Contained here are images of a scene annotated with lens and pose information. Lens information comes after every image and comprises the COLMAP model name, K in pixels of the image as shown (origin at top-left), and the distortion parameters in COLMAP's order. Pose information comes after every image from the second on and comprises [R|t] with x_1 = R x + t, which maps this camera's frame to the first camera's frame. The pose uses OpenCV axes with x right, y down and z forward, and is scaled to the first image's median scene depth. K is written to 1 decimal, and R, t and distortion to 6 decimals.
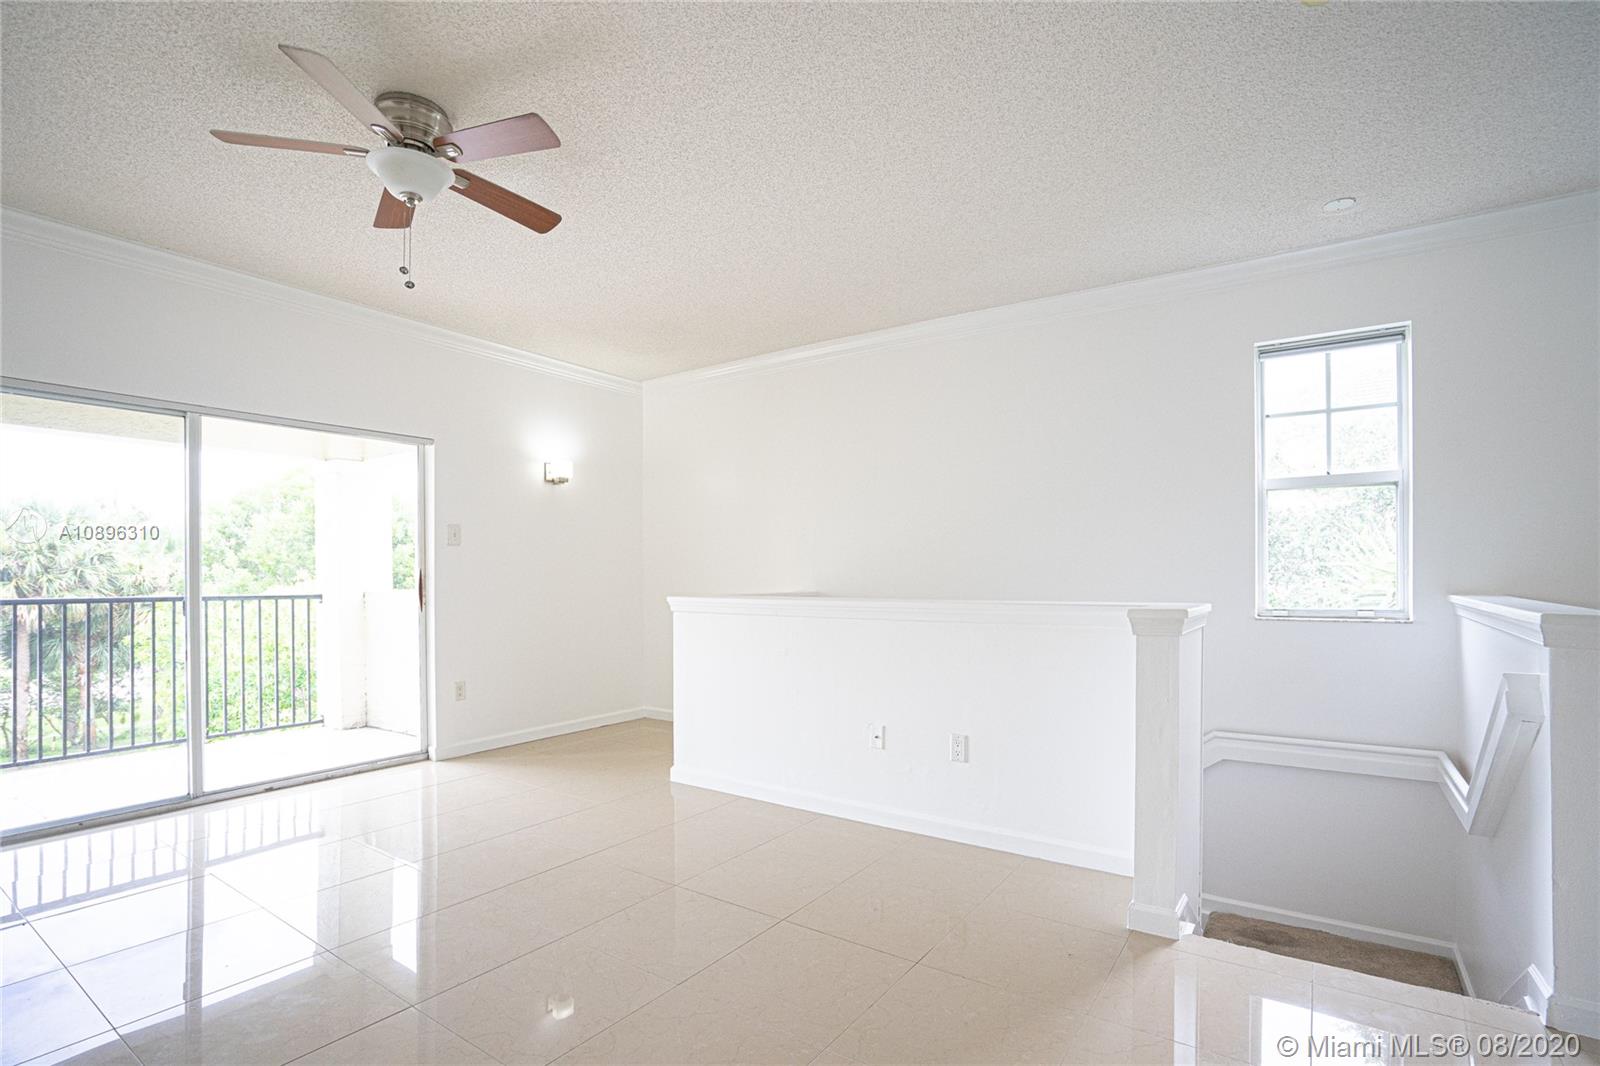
lens RADIAL K [[763.5, 0, 825.9], [0, 763.5, 576.7], [0, 0, 1]] dist [-0.052797, 0.021483]
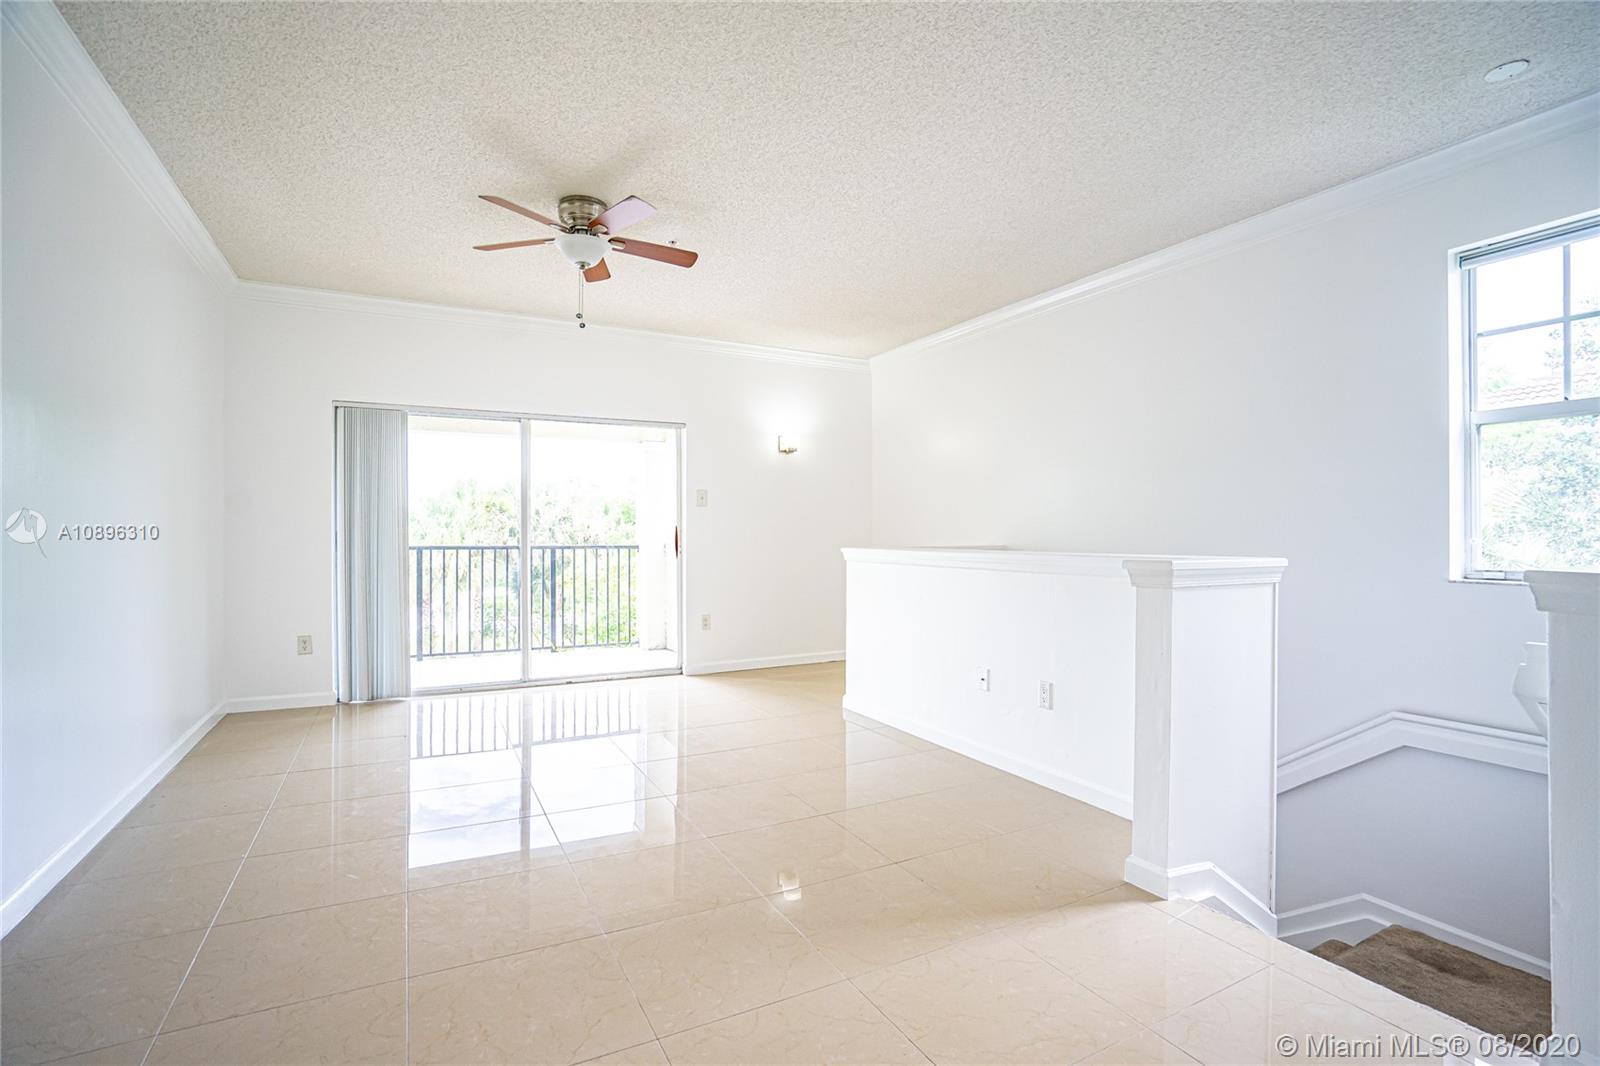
lens RADIAL K [[760.6, 0, 801.2], [0, 760.6, 536.4], [0, 0, 1]] dist [-0.030785, 0.000967]
pose [[0.883111, 0.003125, -0.469154, 0.314486], [-0.002382, 0.999995, 0.002177, 0.006866], [0.469158, -0.000804, 0.883114, -0.057036]]
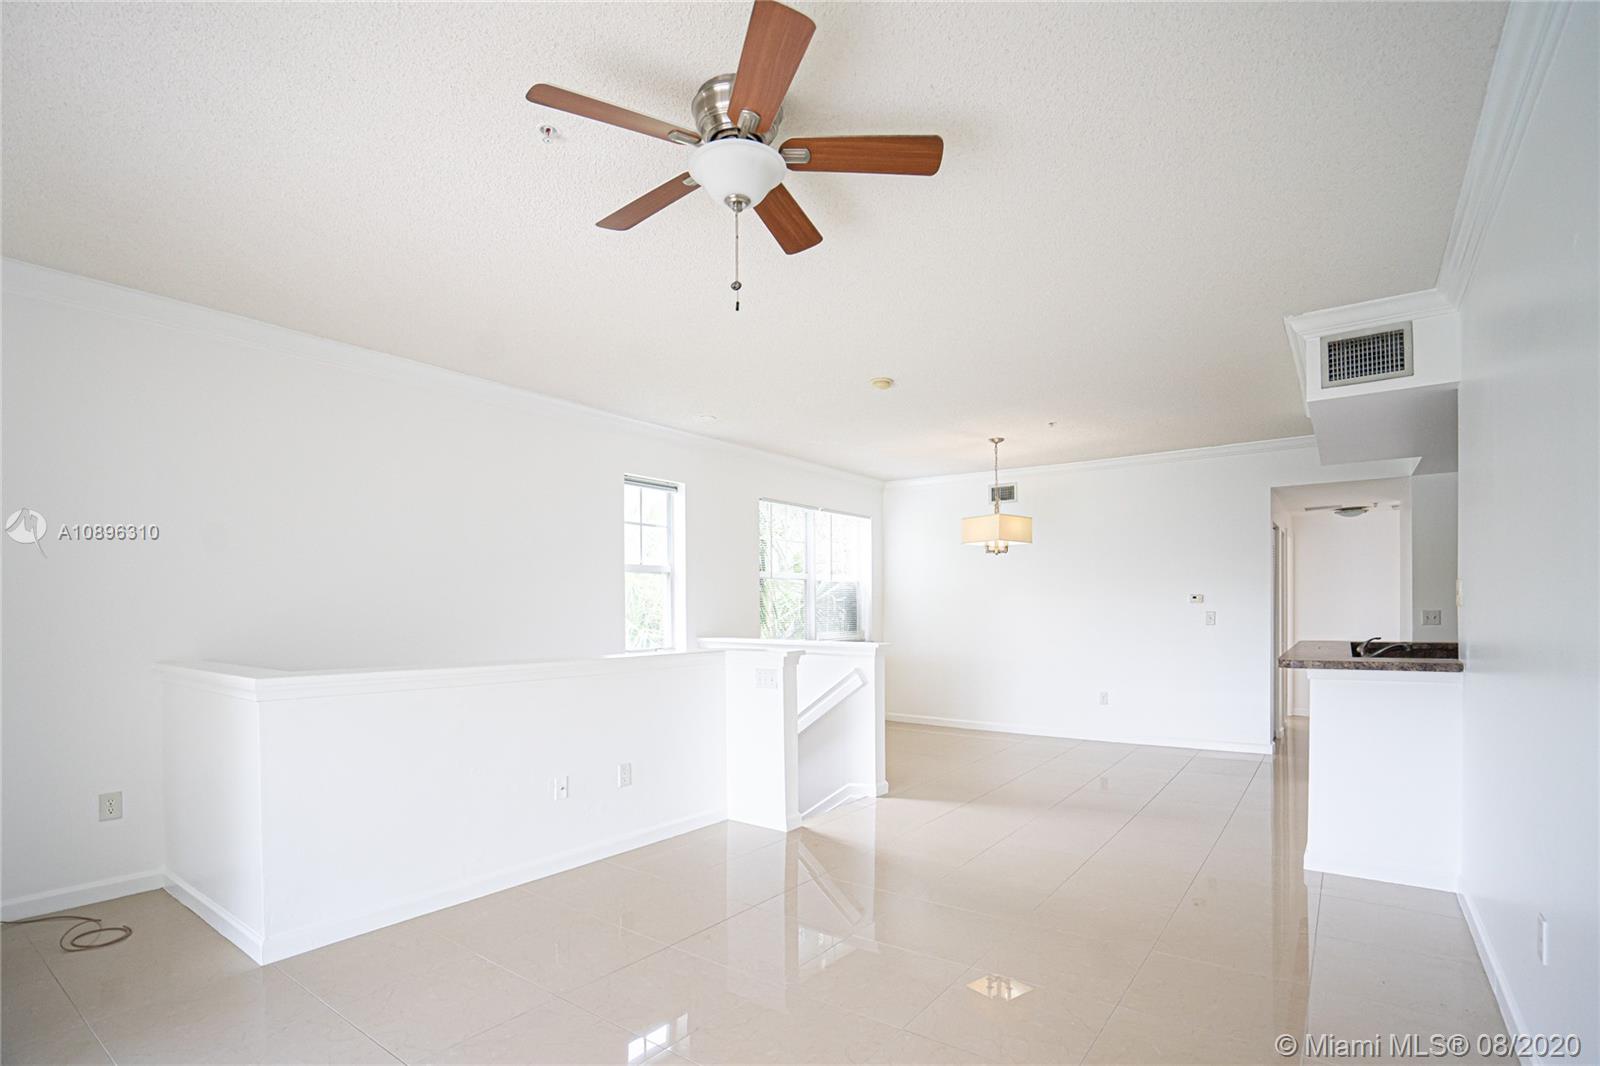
lens RADIAL K [[755.4, 0, 783.2], [0, 755.4, 600.5], [0, 0, 1]] dist [-0.052067, 0.019679]
pose [[0.050949, 0.011471, 0.998635, -0.888012], [-0.000261, 0.999934, -0.011473, -0.037921], [-0.998701, 0.000324, 0.050949, 0.588249]]
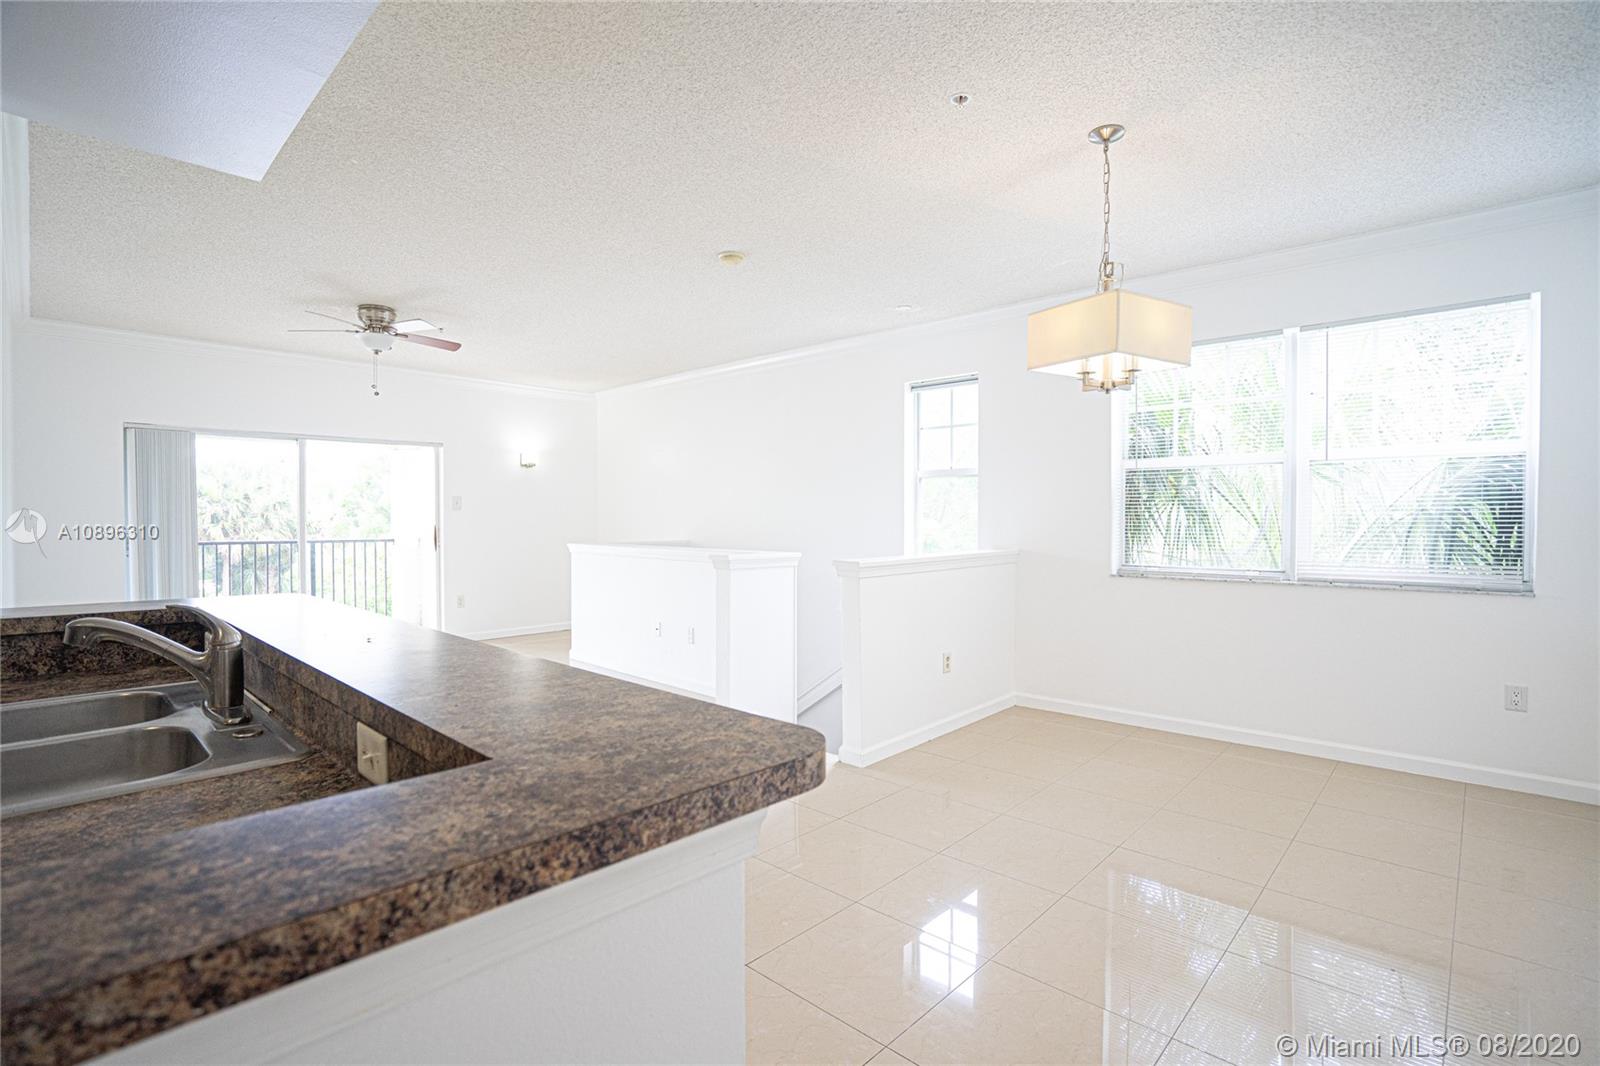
lens RADIAL K [[750.7, 0, 794.3], [0, 750.7, 531.5], [0, 0, 1]] dist [-0.053333, 0.028100]
pose [[0.985388, 0.007439, -0.170159, 0.593278], [-0.004859, 0.999867, 0.015572, -0.029194], [0.170253, -0.014517, 0.985294, -0.526026]]
